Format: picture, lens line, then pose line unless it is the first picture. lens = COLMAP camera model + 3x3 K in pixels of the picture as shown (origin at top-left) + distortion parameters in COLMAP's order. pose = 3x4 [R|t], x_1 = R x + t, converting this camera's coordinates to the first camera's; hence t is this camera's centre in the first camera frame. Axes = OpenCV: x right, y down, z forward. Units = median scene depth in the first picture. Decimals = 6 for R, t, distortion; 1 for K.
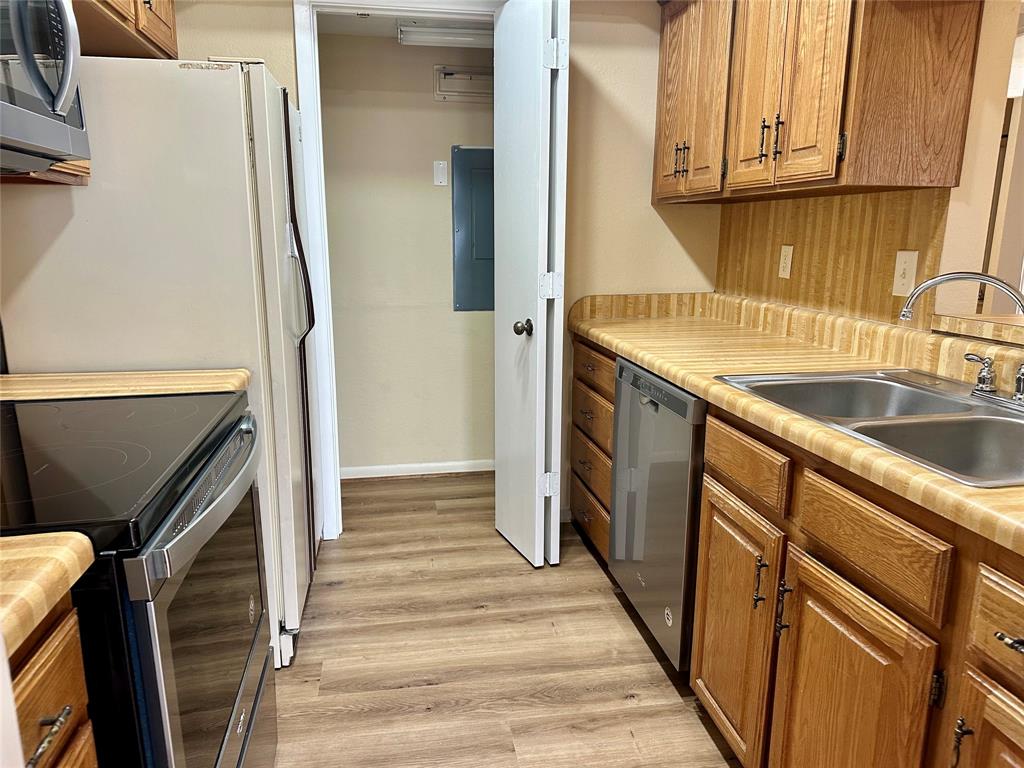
lens RADIAL K [[712.5, 0, 512.0], [0, 712.5, 384.0], [0, 0, 1]] dist [0.122432, -0.172616]
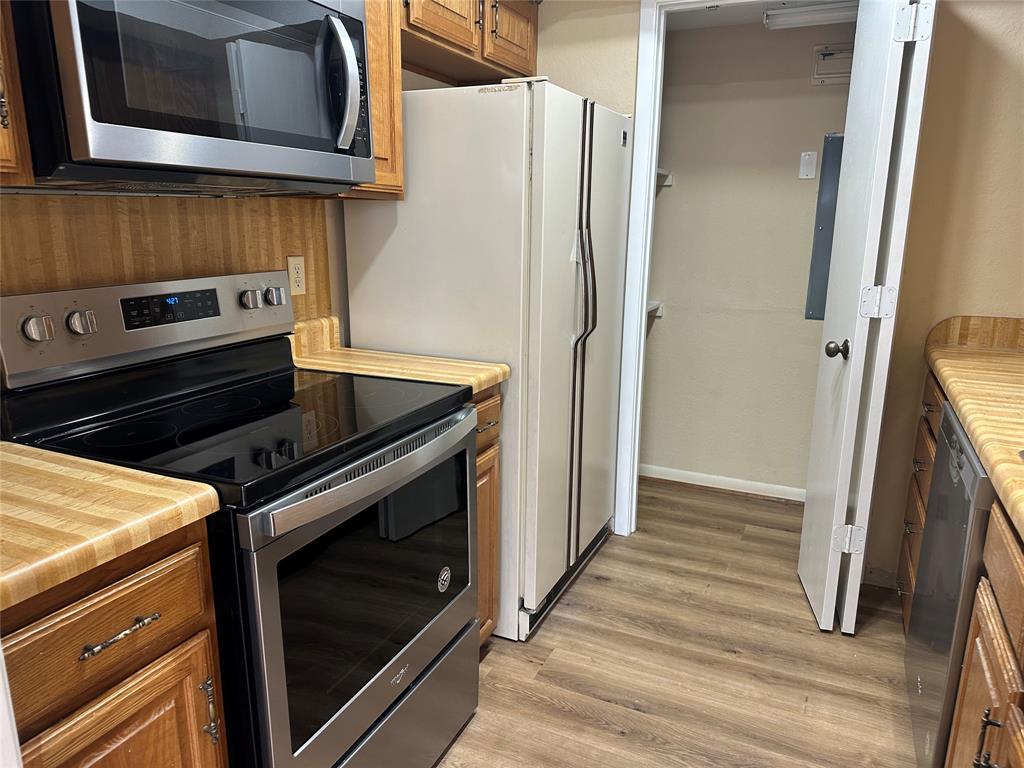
lens RADIAL K [[720.5, 0, 512.0], [0, 720.5, 384.0], [0, 0, 1]] dist [0.075563, -0.100134]
pose [[0.821380, 0.131931, -0.554913, 0.186772], [-0.122475, 0.990984, 0.054320, -0.038669], [0.557077, 0.023346, 0.830133, 0.072449]]
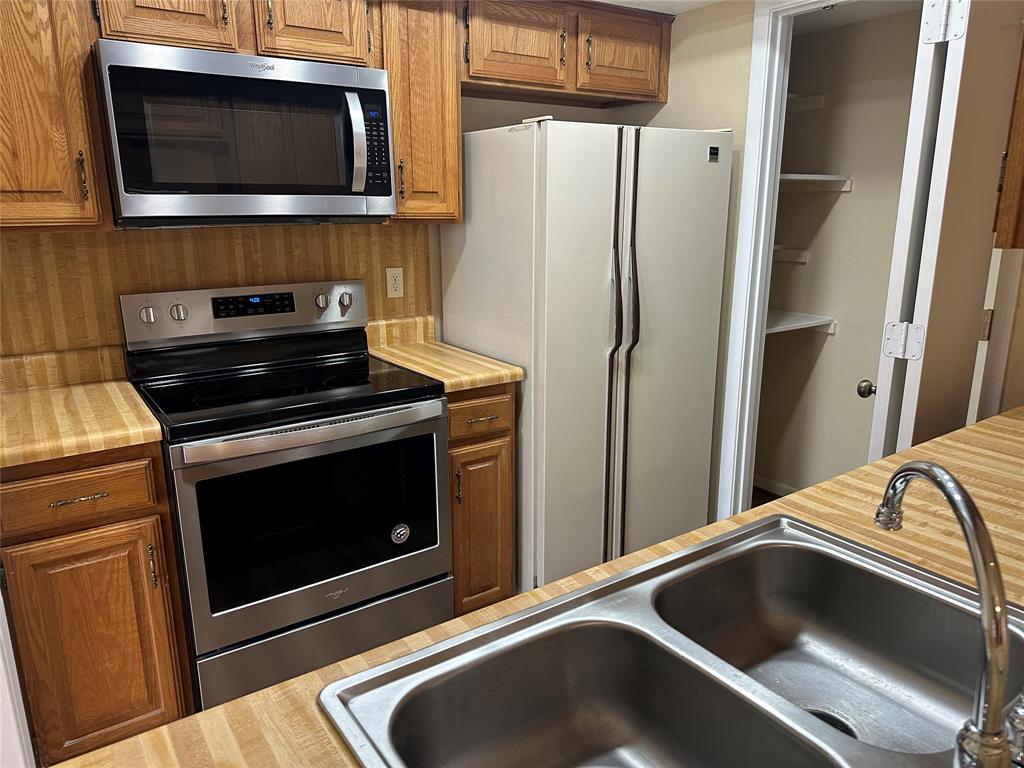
lens RADIAL K [[712.5, 0, 512.0], [0, 712.5, 384.0], [0, 0, 1]] dist [0.122432, -0.172616]
pose [[0.415388, 0.216757, -0.883442, 0.544335], [-0.181467, 0.971419, 0.153018, -0.135280], [0.891360, 0.096754, 0.442850, 0.329981]]
